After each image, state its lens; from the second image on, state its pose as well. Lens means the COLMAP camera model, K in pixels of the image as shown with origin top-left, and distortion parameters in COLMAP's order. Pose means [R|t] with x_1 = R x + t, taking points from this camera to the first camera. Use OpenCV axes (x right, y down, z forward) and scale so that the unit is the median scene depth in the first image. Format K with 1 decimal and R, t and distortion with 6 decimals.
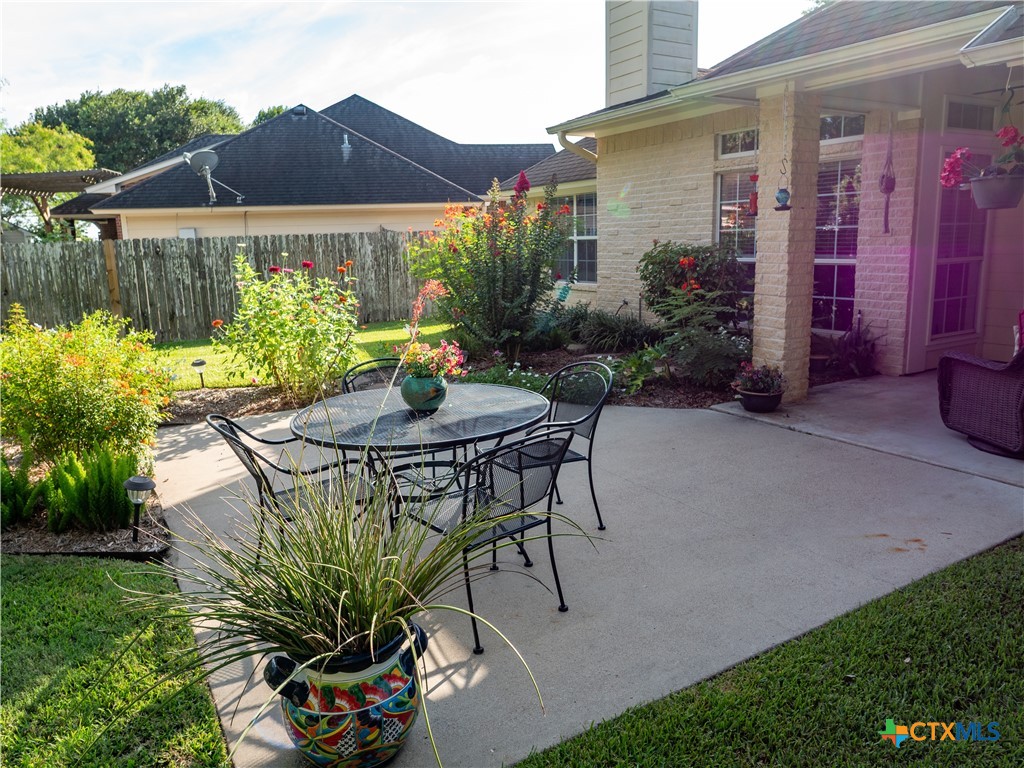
lens RADIAL K [[737.7, 0, 507.4], [0, 737.7, 382.5], [0, 0, 1]] dist [-0.020873, 0.003297]
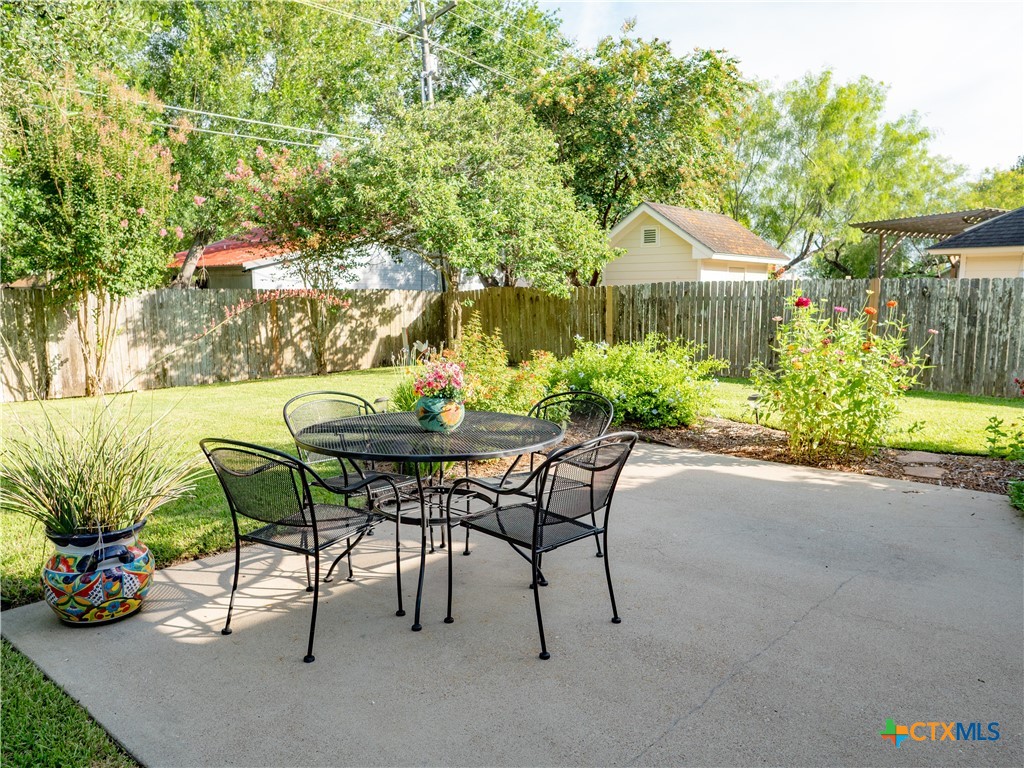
lens RADIAL K [[737.7, 0, 506.9], [0, 737.7, 388.1], [0, 0, 1]] dist [-0.020873, 0.003297]
pose [[0.330492, 0.148673, -0.932025, 0.379890], [-0.199841, 0.976148, 0.084848, -0.056002], [0.922409, 0.158216, 0.352320, 0.346384]]
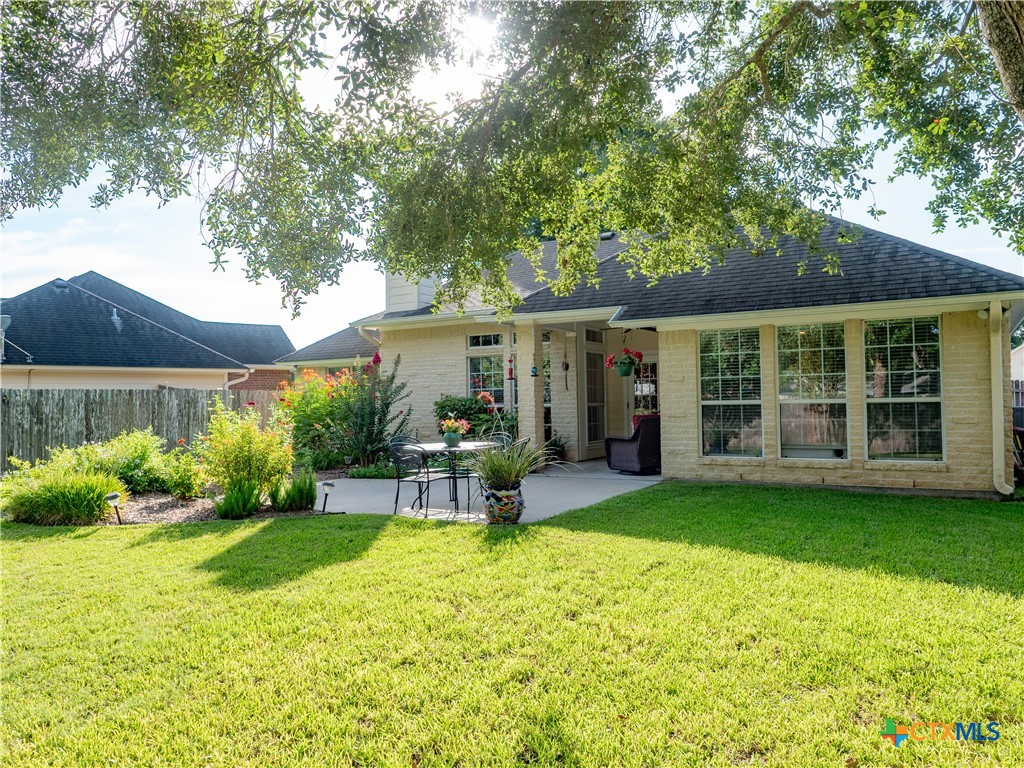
lens RADIAL K [[737.7, 0, 506.5], [0, 737.7, 383.4], [0, 0, 1]] dist [-0.020873, 0.003297]
pose [[0.880391, 0.026510, 0.473508, -0.541231], [0.083358, 0.974242, -0.209533, 0.174695], [-0.466866, 0.223942, 0.855504, -0.610630]]
